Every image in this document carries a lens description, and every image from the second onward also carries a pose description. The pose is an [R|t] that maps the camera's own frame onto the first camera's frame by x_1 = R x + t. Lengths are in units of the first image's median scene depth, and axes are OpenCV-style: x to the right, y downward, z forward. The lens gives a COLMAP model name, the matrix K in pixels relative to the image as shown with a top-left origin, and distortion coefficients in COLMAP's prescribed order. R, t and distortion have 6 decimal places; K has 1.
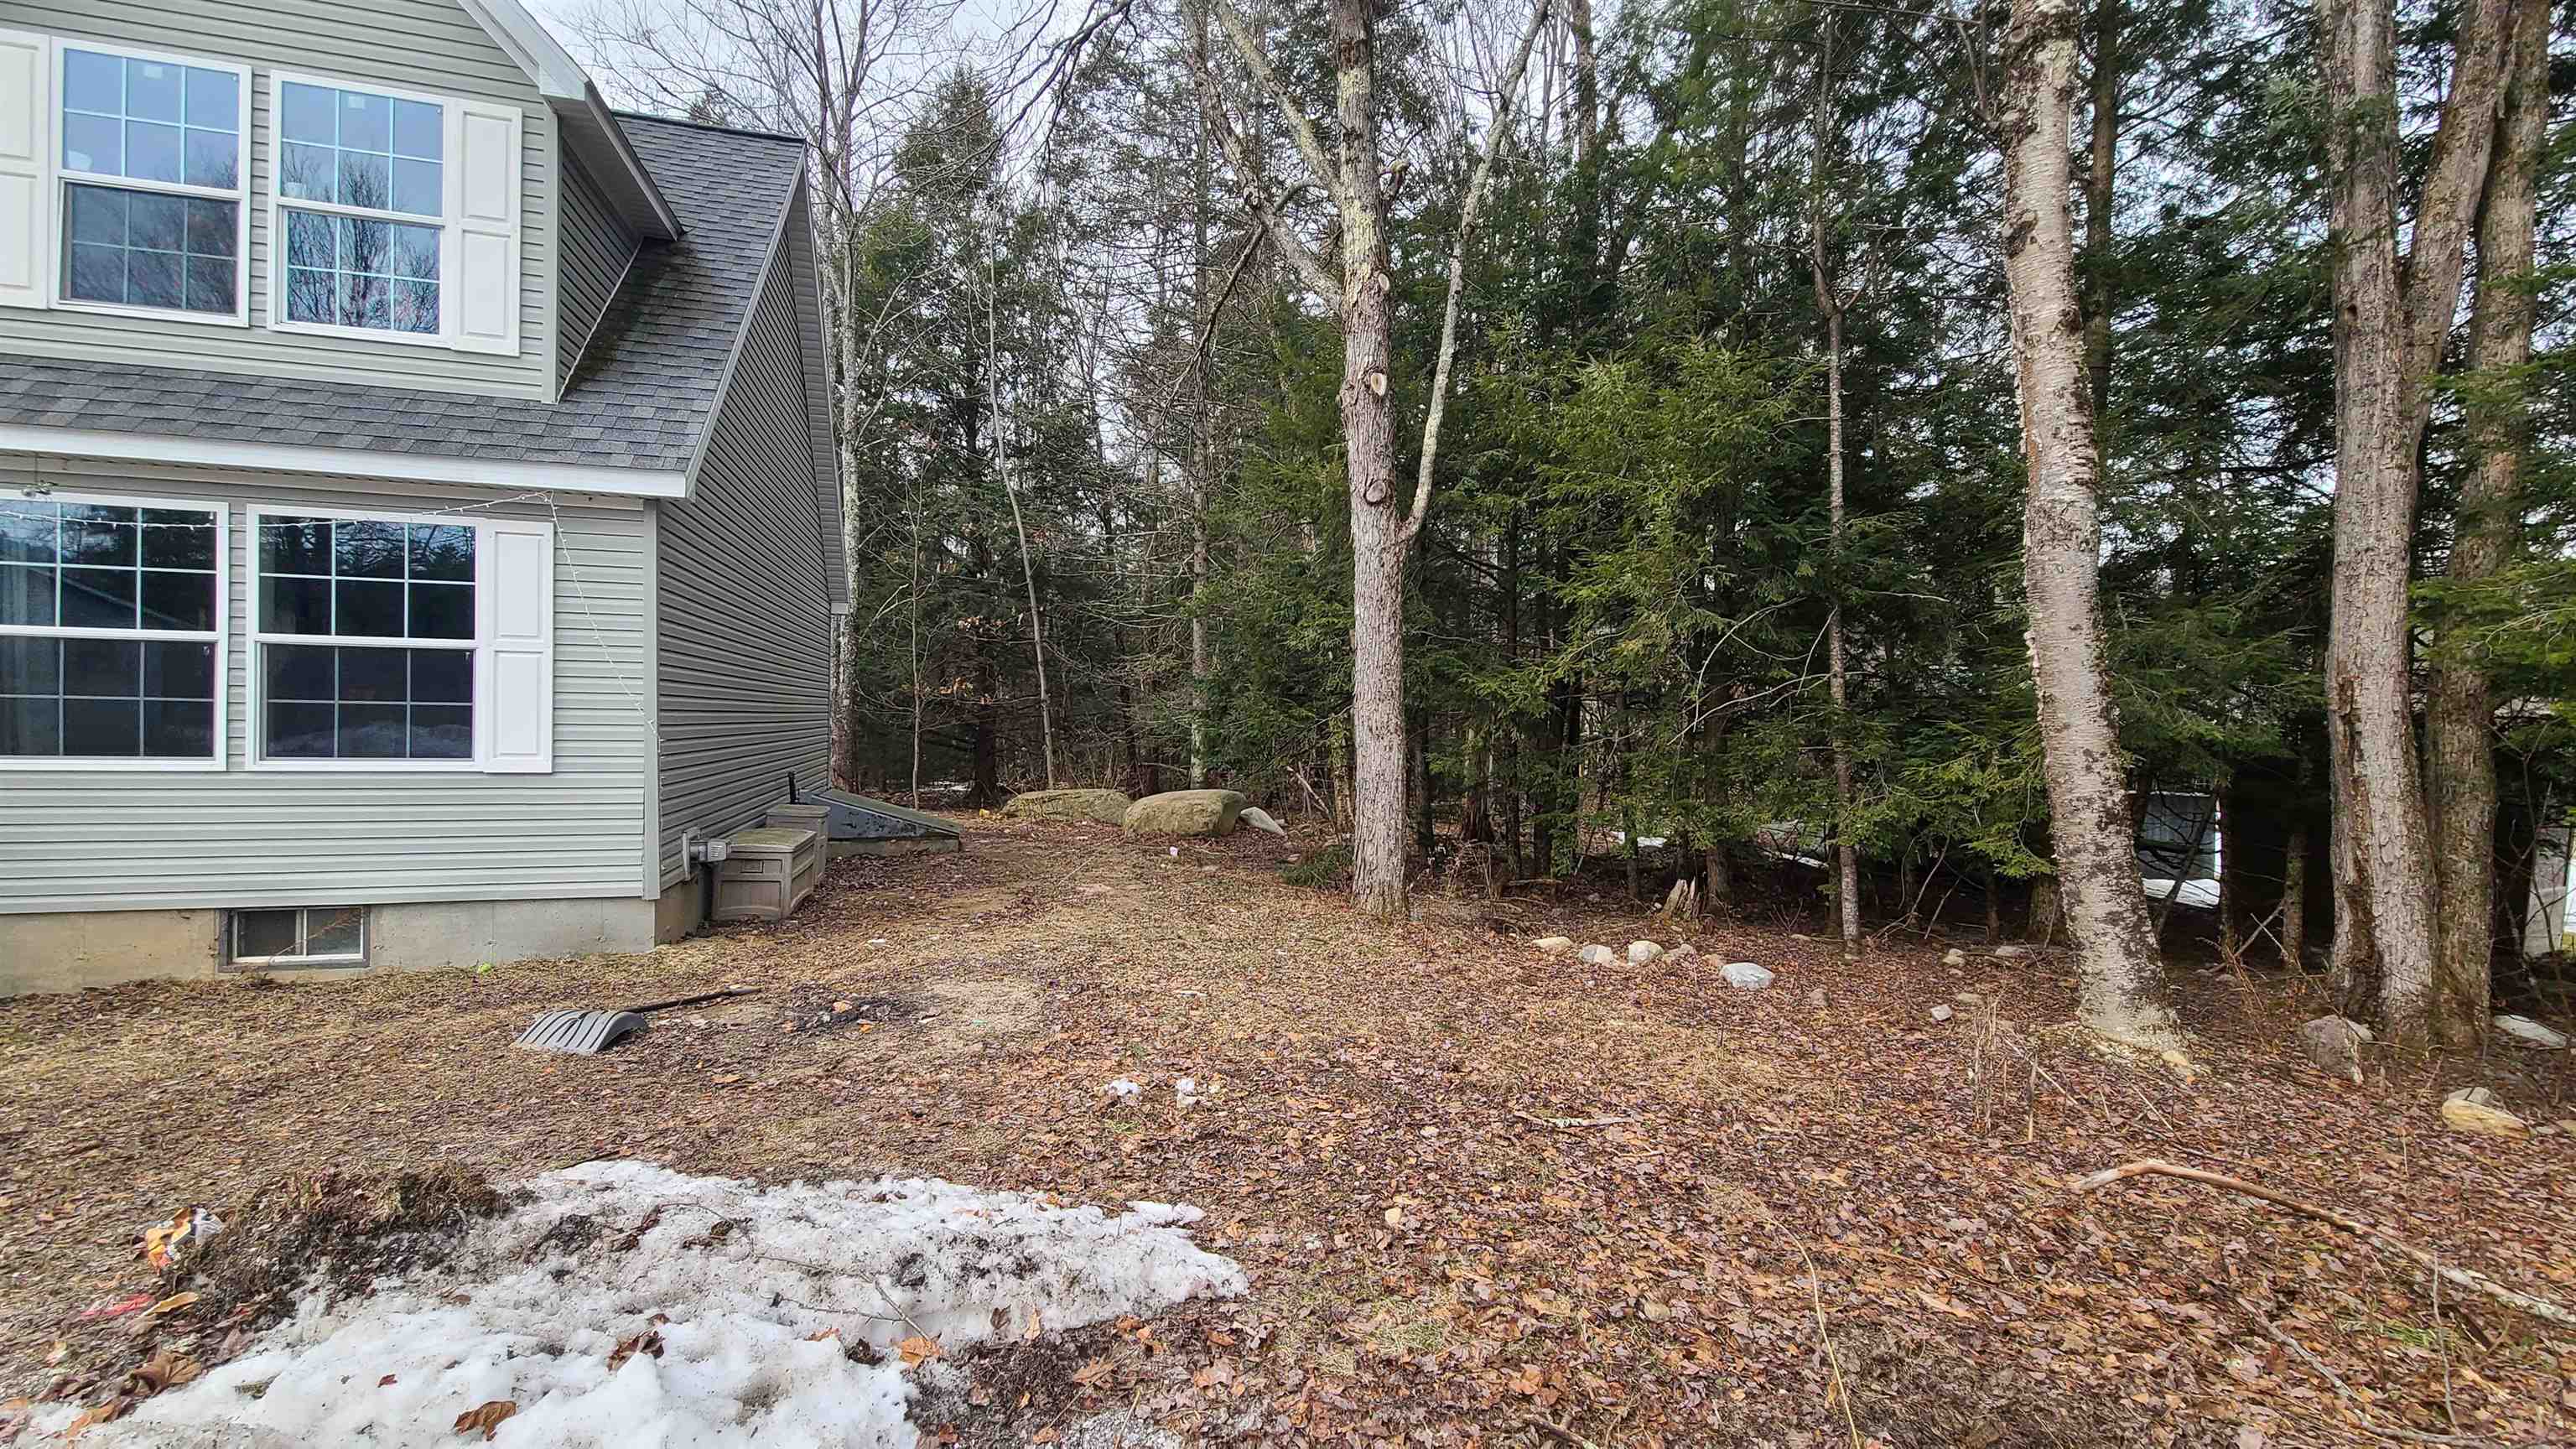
lens RADIAL K [[1002.1, 0, 1265.0], [0, 1002.1, 731.4], [0, 0, 1]] dist [0.000117, -0.000049]
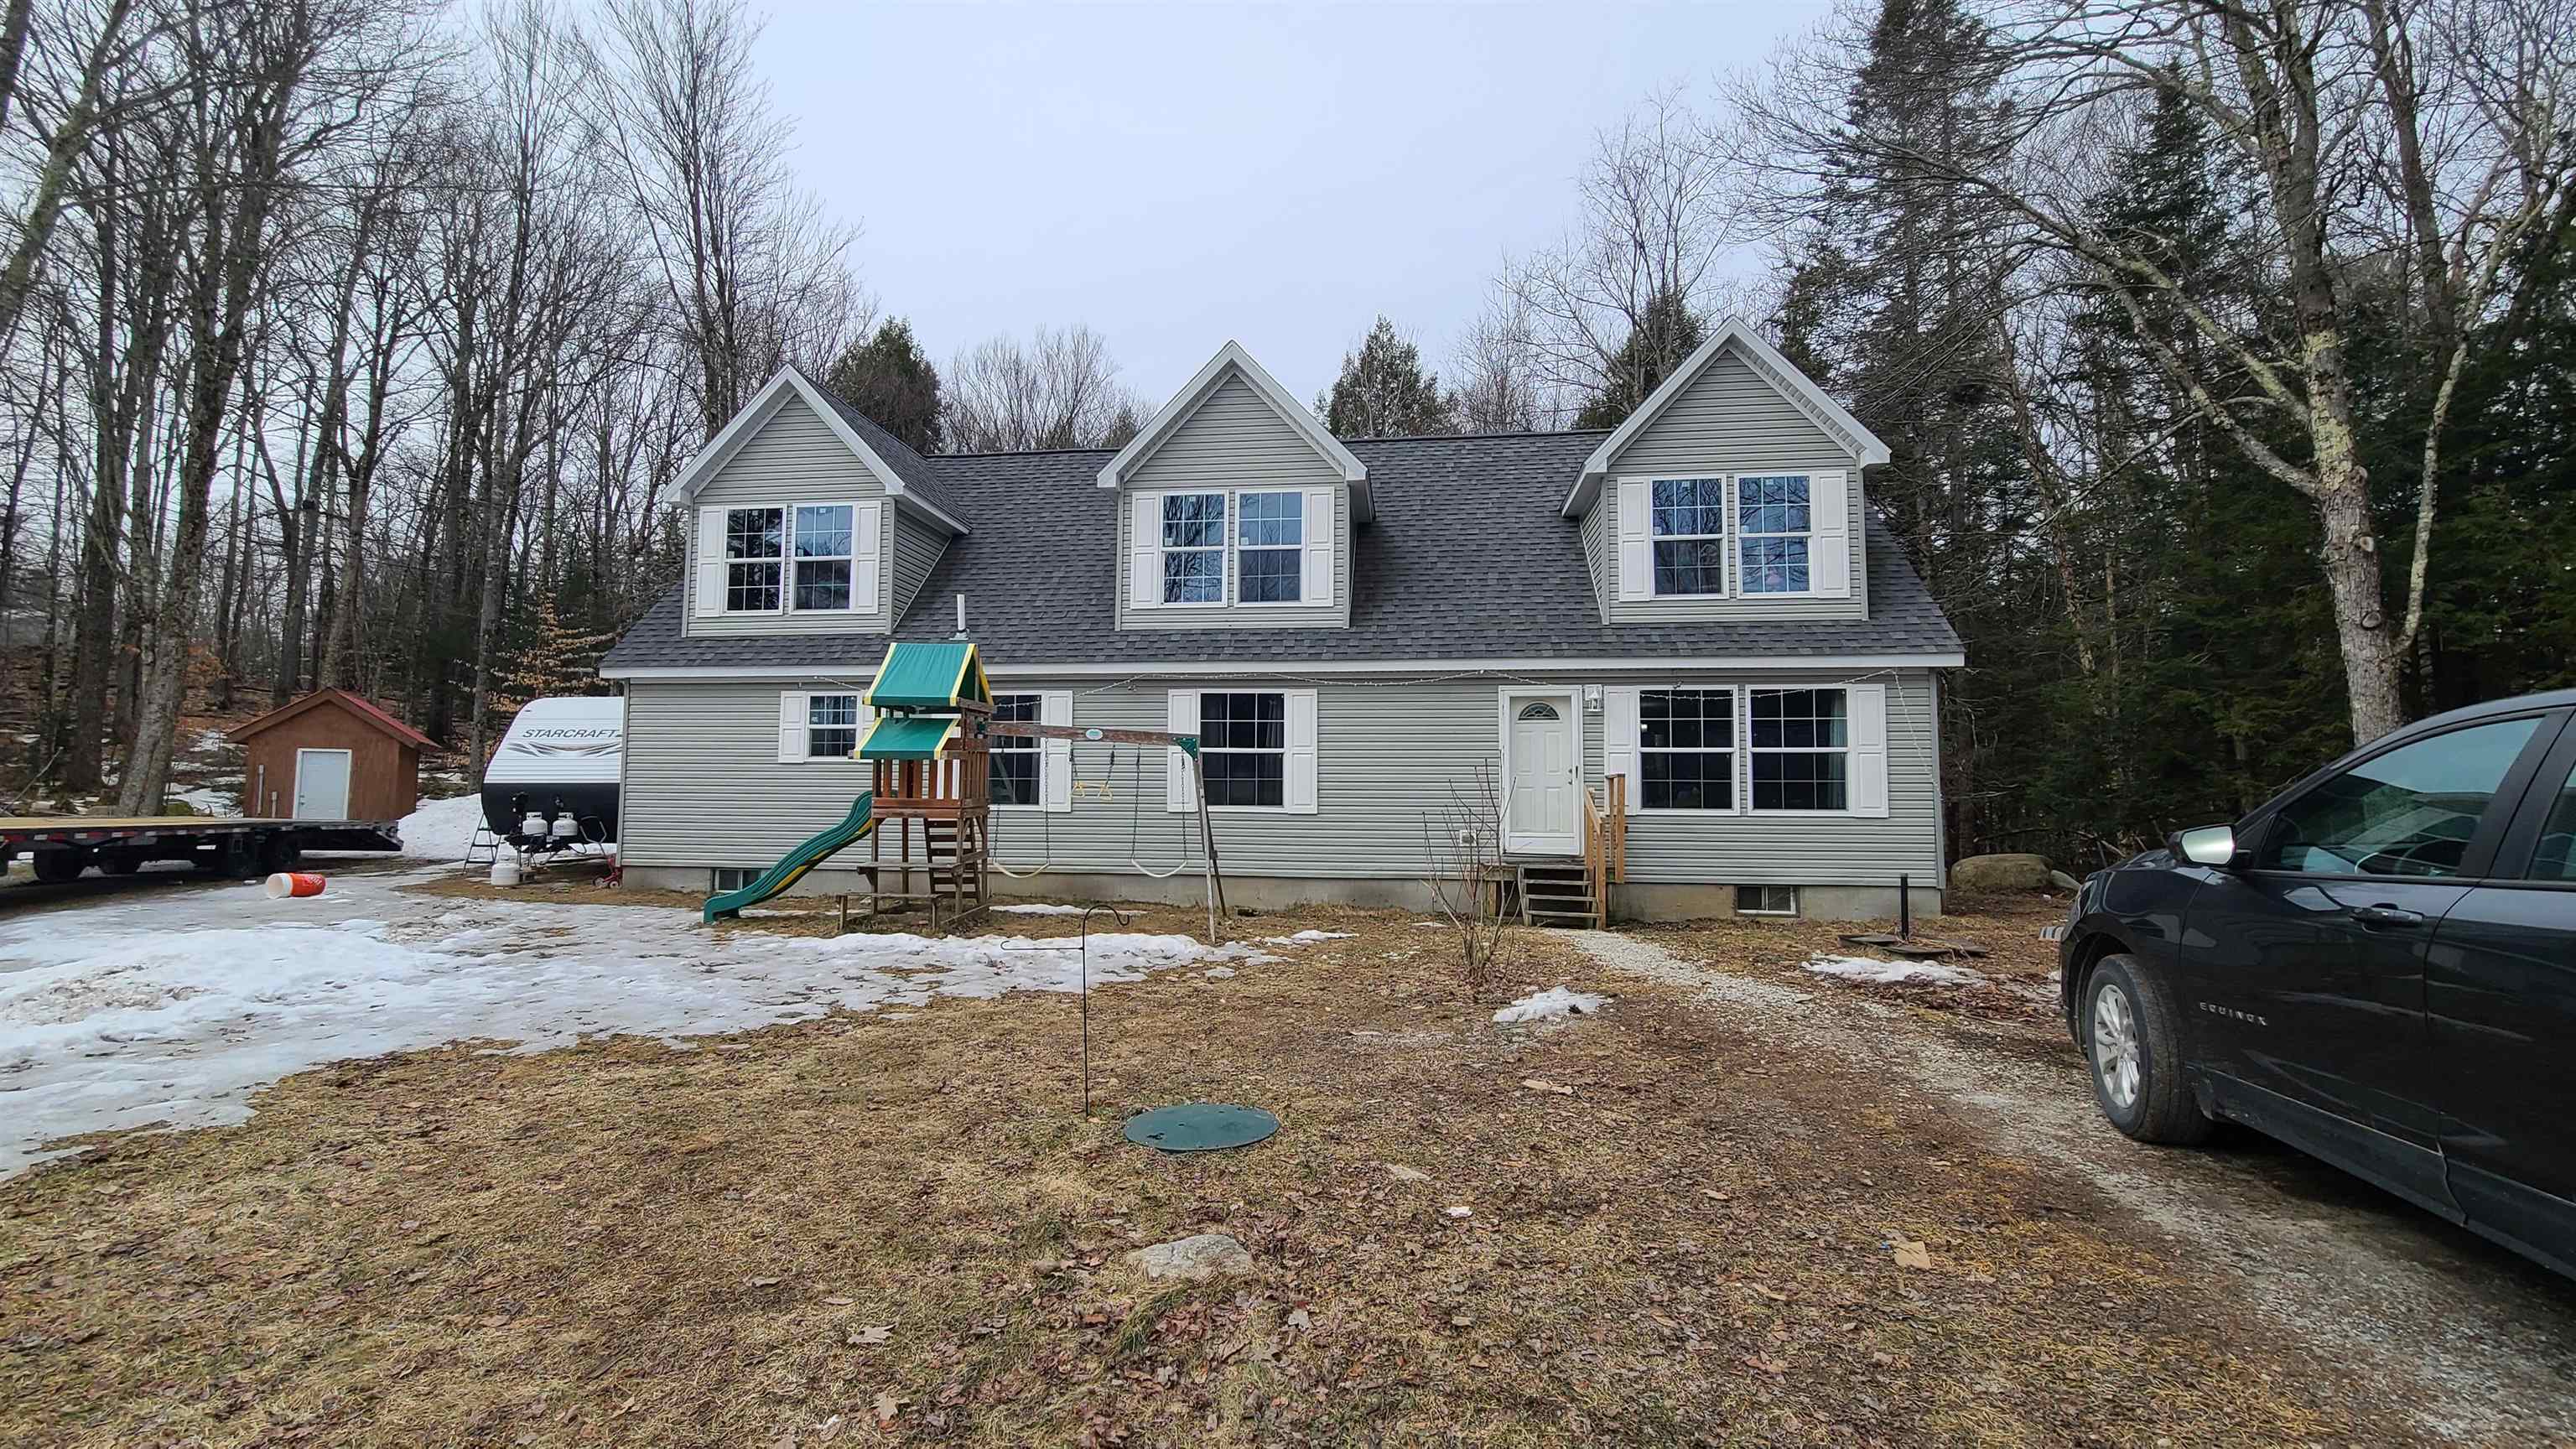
lens RADIAL K [[1036.8, 0, 1288.0], [0, 1036.8, 724.5], [0, 0, 1]] dist [0.000222, -0.003606]
pose [[0.919923, -0.038898, -0.390164, -0.988527], [0.004734, 0.996096, -0.088146, 0.034129], [0.392070, 0.079241, 0.916516, -1.227430]]
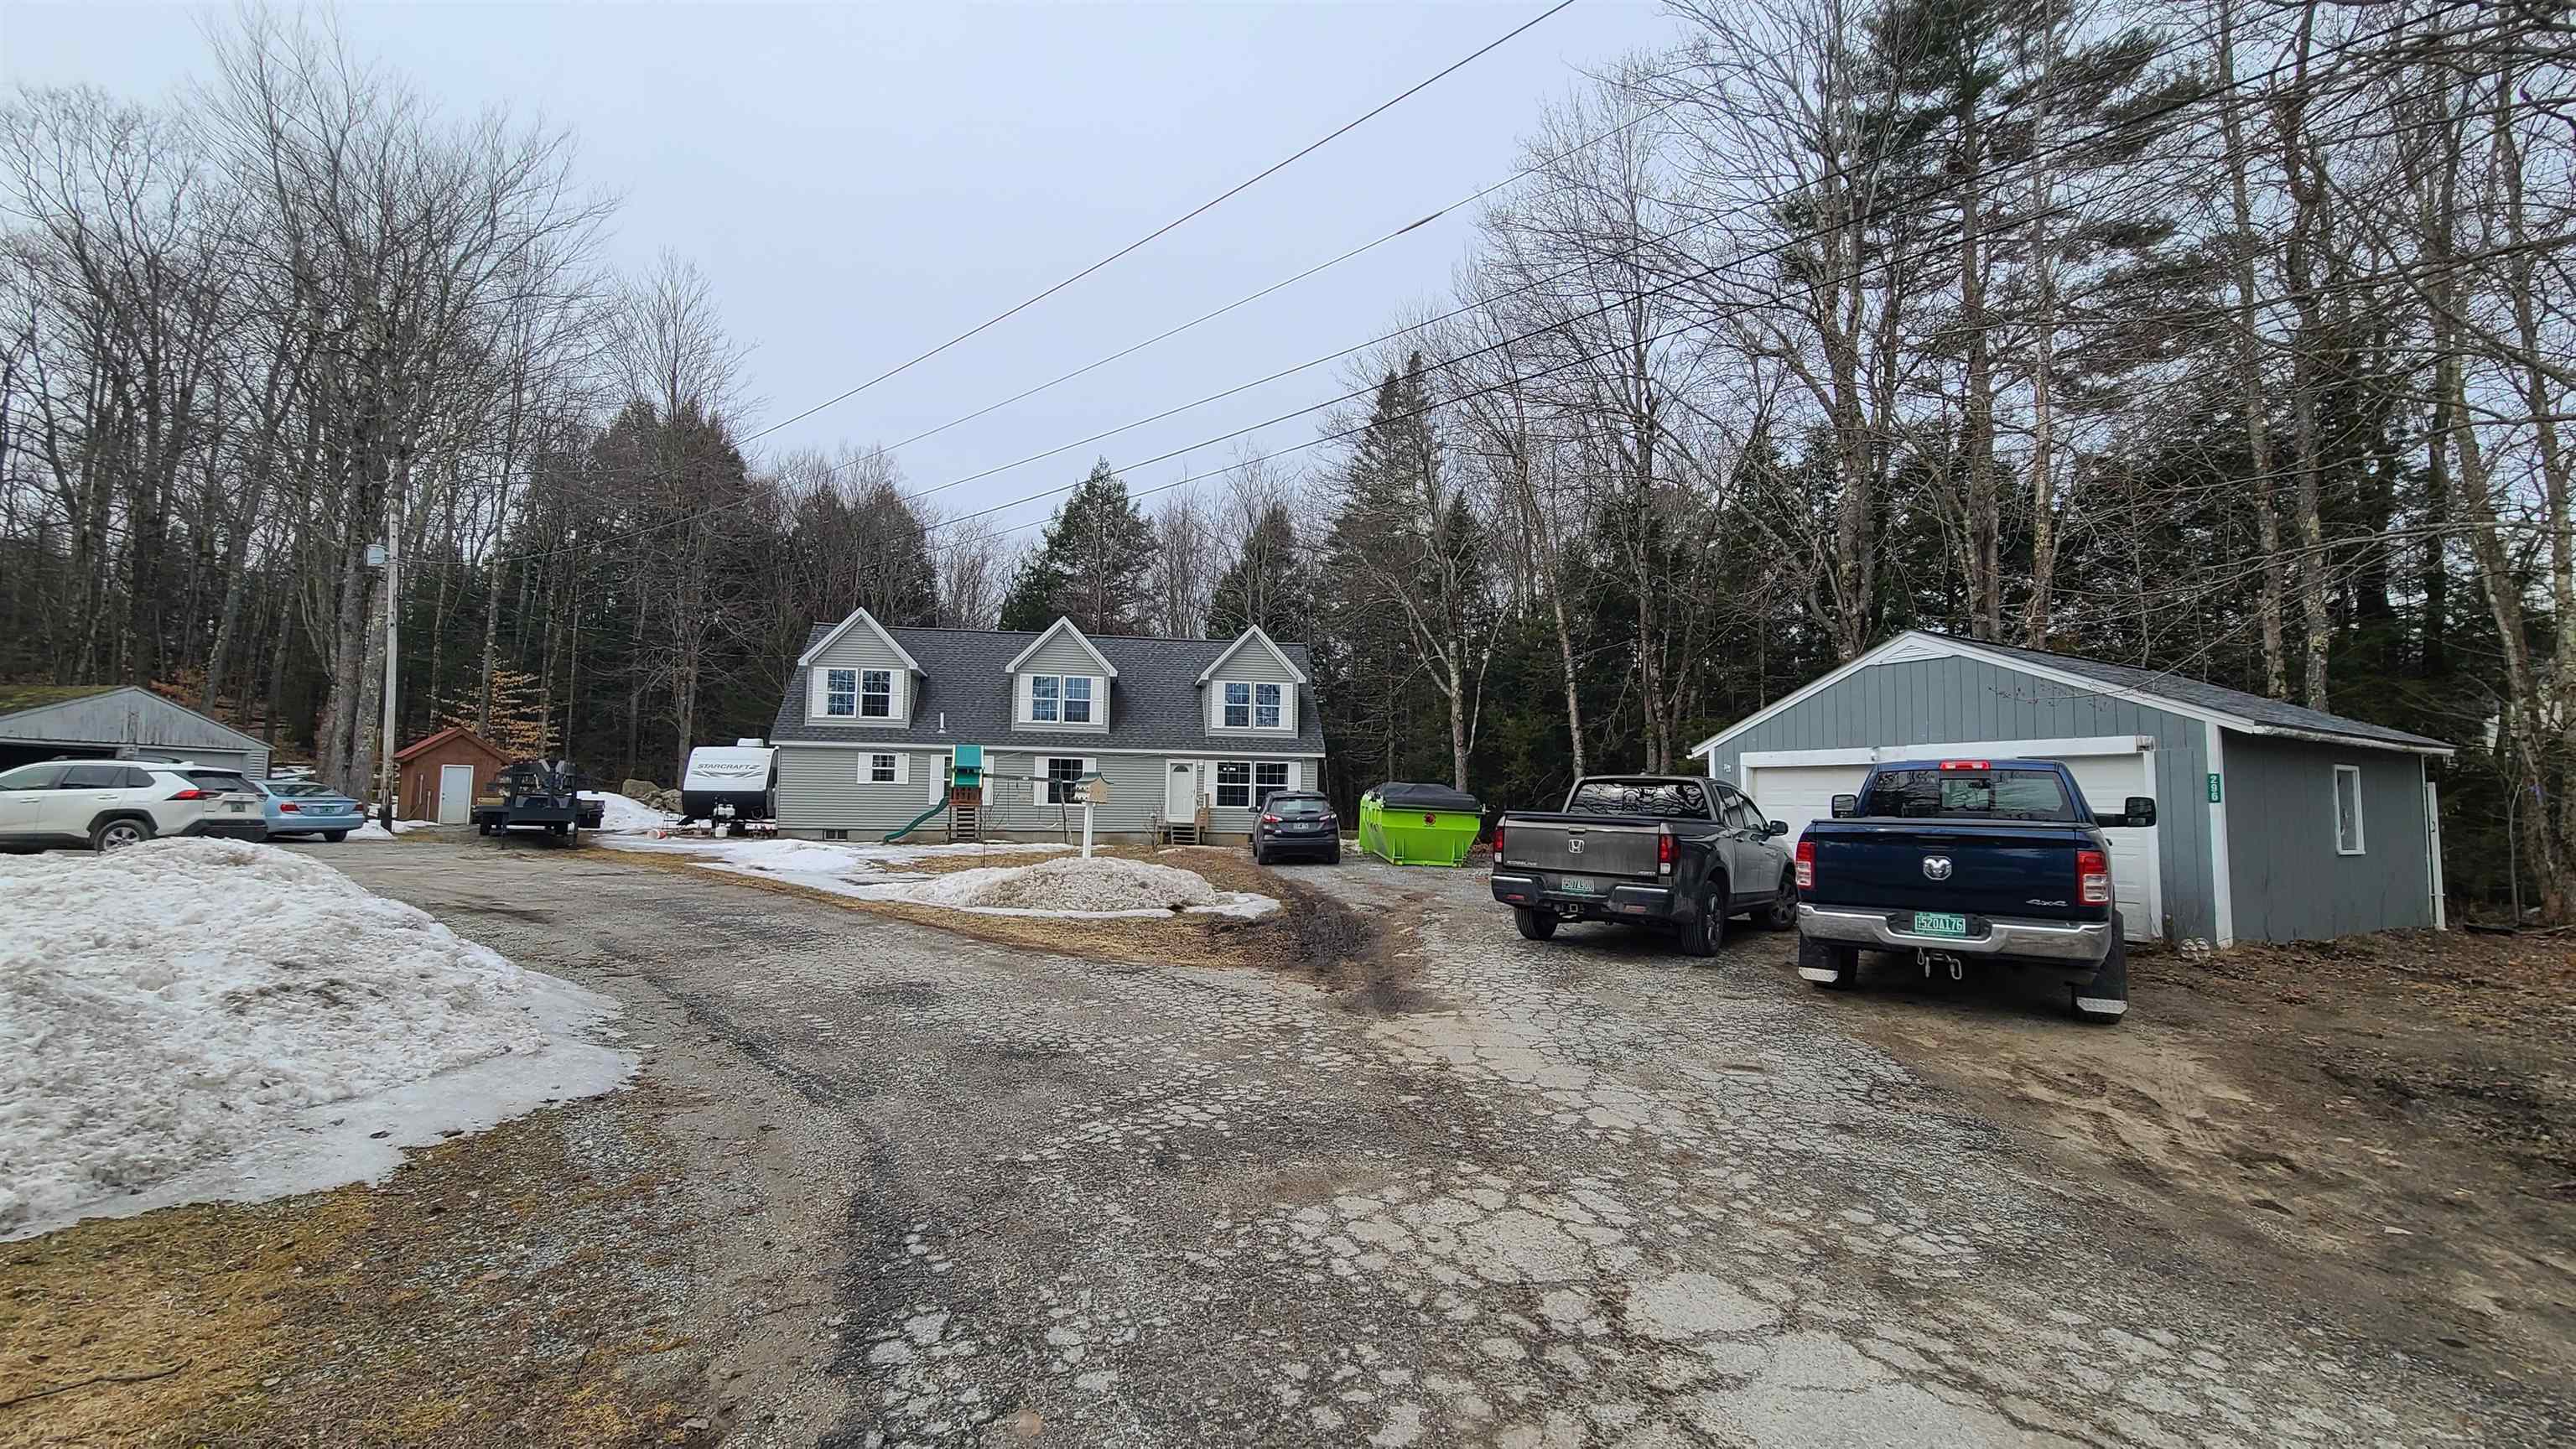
lens RADIAL K [[1002.1, 0, 1265.0], [0, 1002.1, 731.4], [0, 0, 1]] dist [0.000117, -0.000049]
pose [[0.992727, -0.011412, -0.119847, -0.259388], [0.001146, 0.996348, -0.085376, 0.082953], [0.120384, 0.084617, 0.989115, -4.331324]]
